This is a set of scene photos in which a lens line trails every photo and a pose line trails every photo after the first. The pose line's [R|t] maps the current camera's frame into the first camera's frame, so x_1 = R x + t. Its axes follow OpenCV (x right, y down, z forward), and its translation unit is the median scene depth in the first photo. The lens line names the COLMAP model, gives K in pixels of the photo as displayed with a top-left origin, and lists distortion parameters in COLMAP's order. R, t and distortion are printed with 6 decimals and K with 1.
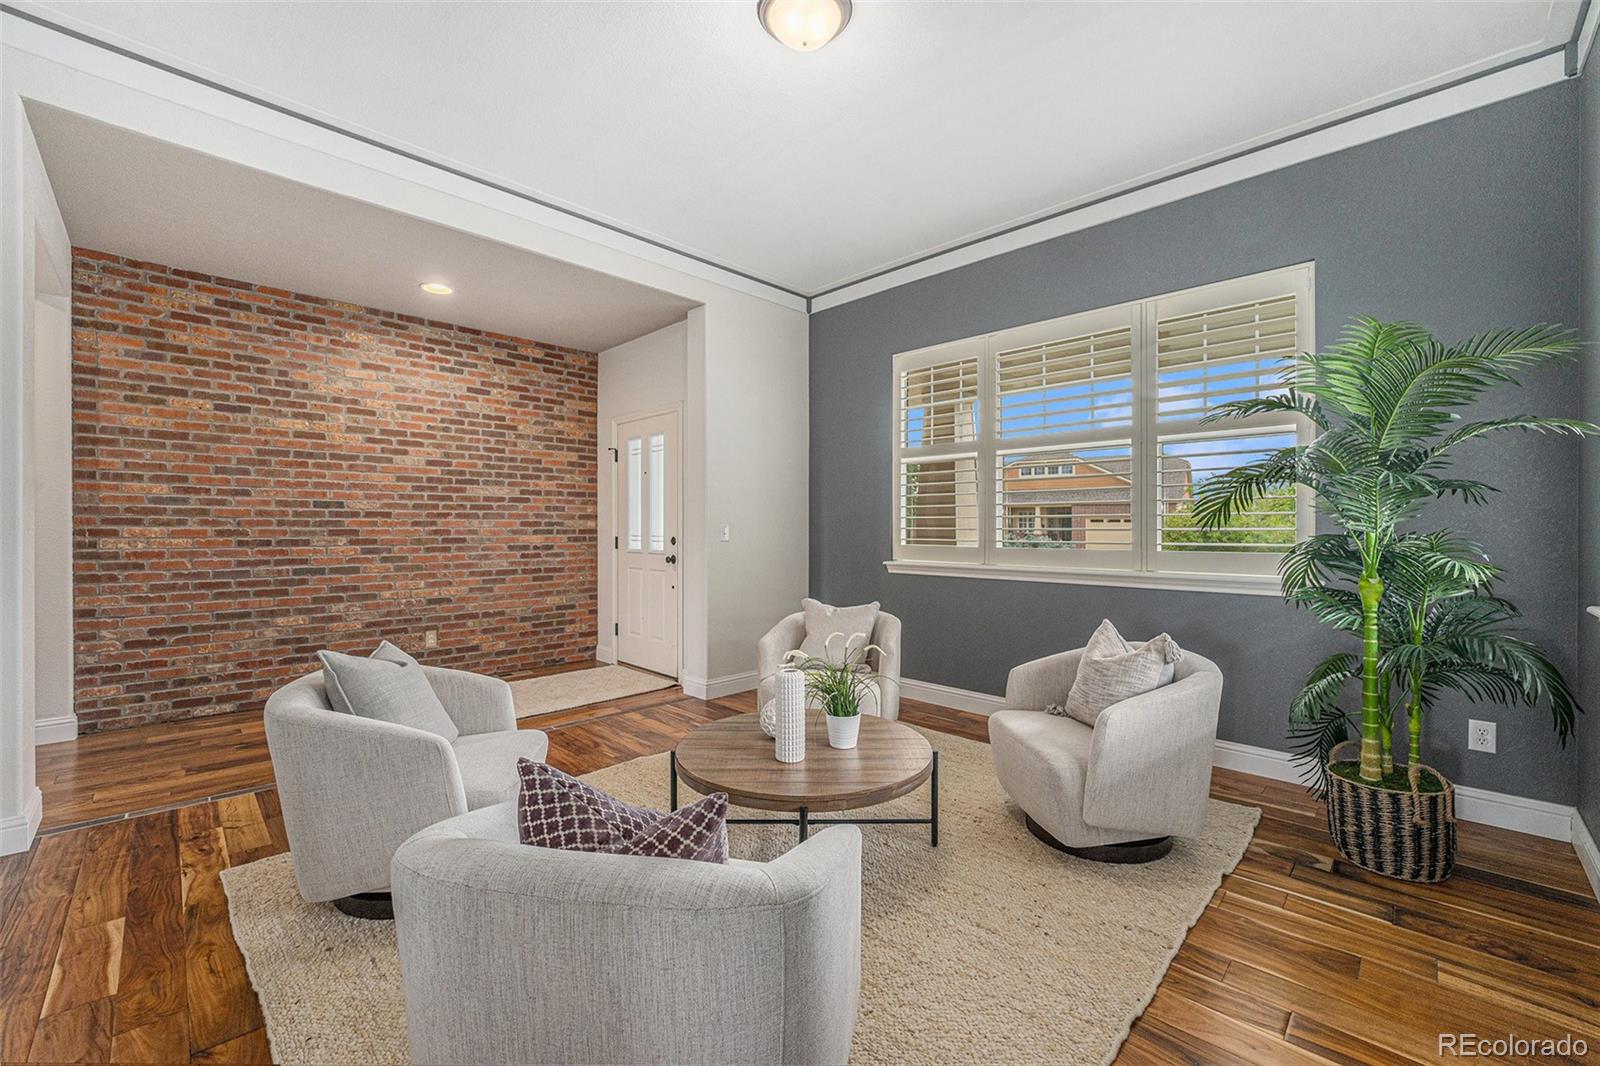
lens RADIAL K [[649.4, 0, 784.3], [0, 649.4, 540.8], [0, 0, 1]] dist [-0.013982, 0.000966]
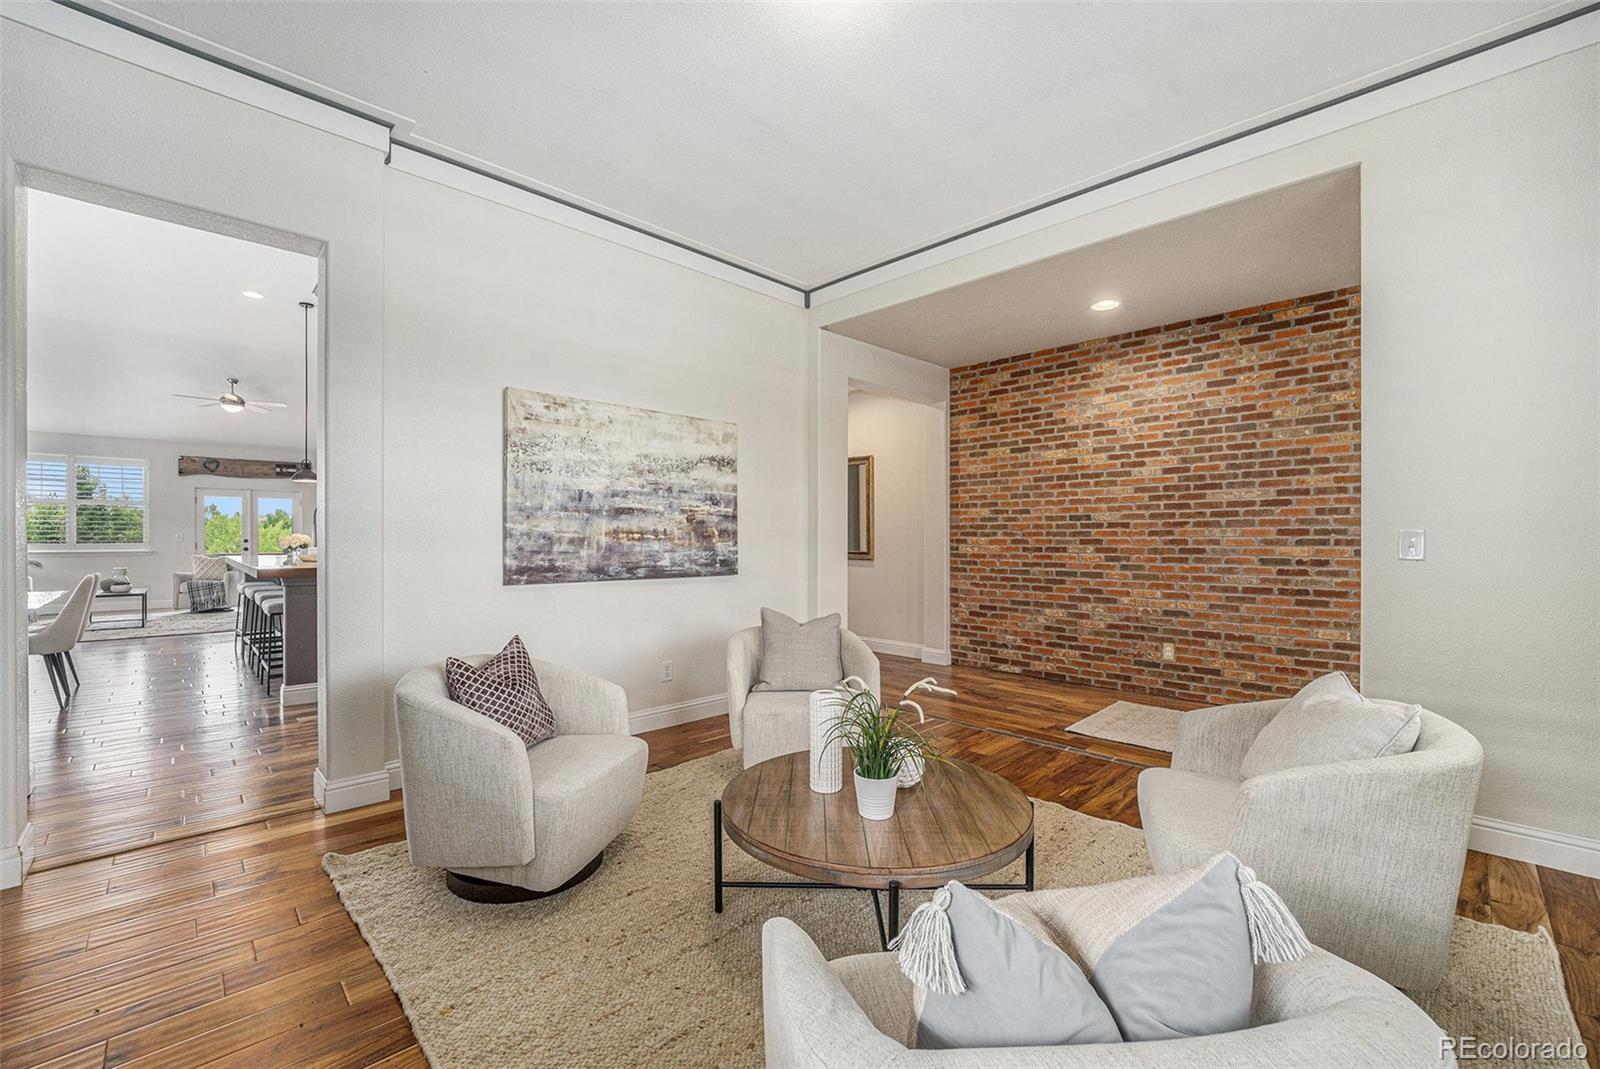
lens RADIAL K [[649.4, 0, 796.7], [0, 649.4, 540.6], [0, 0, 1]] dist [-0.013982, 0.000966]
pose [[0.015611, 0.001290, -0.999877, 0.455300], [-0.018580, 0.999827, 0.001000, -0.006199], [0.999705, 0.018563, 0.015633, 0.462891]]
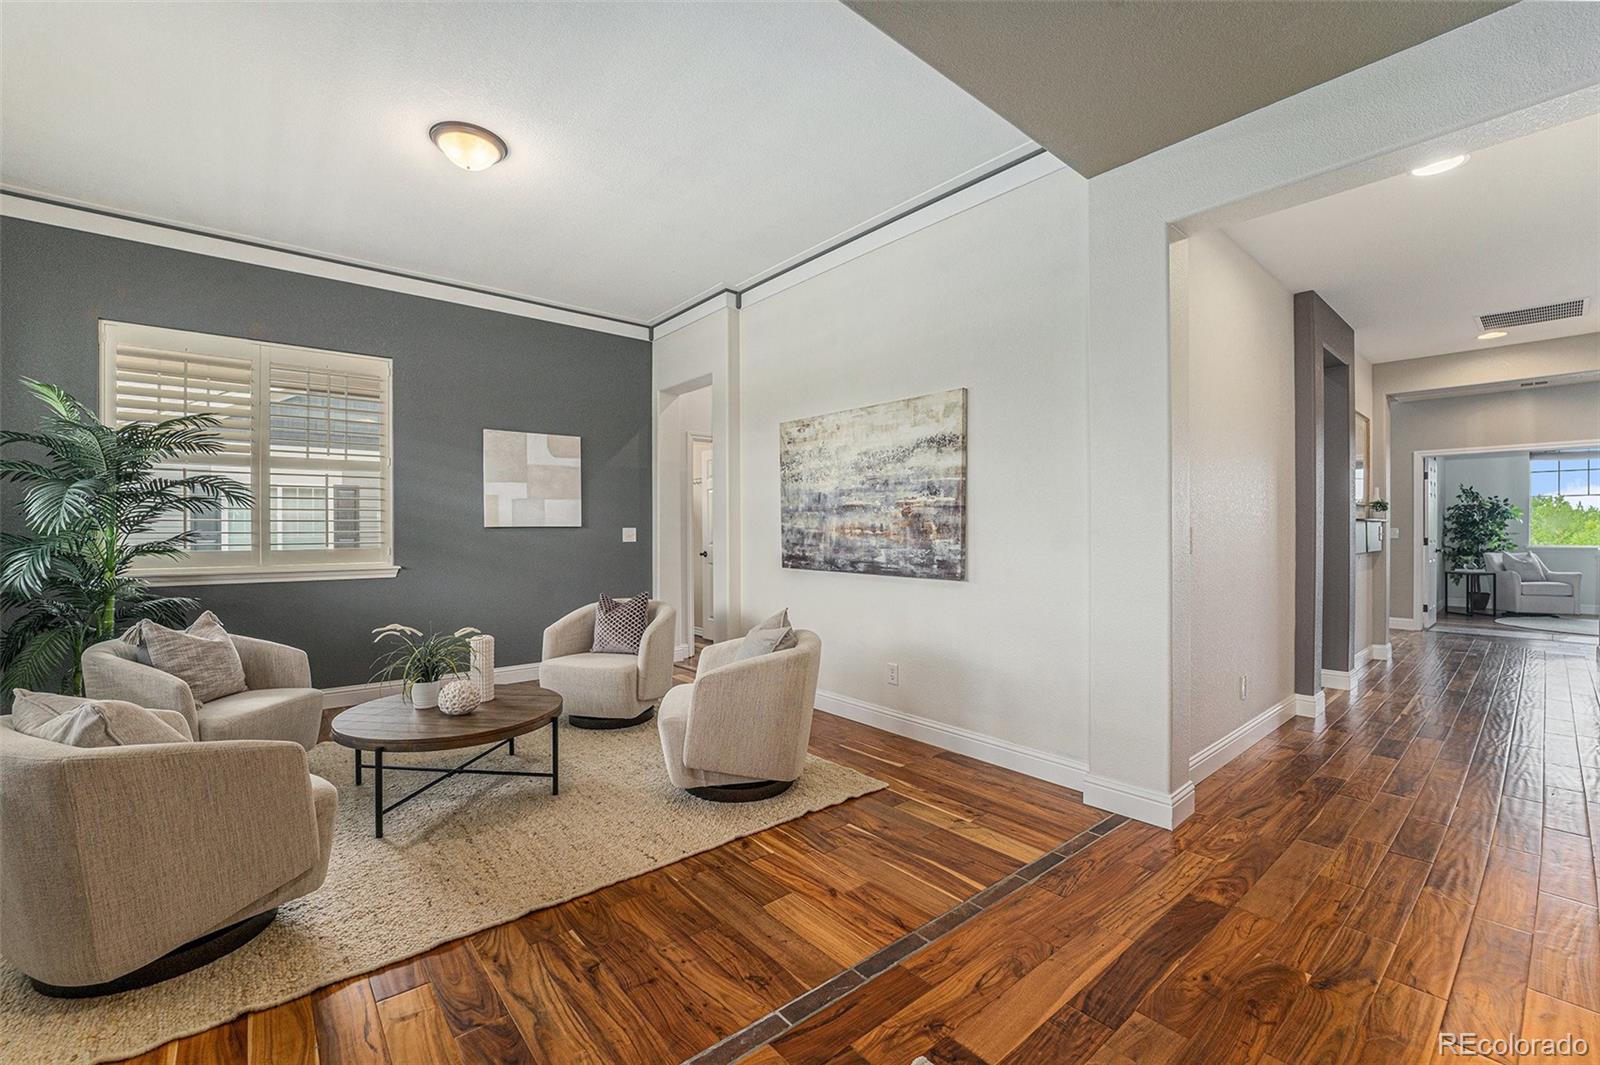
lens RADIAL K [[660.1, 0, 815.8], [0, 660.1, 530.6], [0, 0, 1]] dist [-0.005689, 0.000608]
pose [[-0.999514, -0.000628, 0.031166, -0.375308], [0.000002, 0.999796, 0.020222, -0.027144], [-0.031172, 0.020213, -0.999310, 1.172310]]
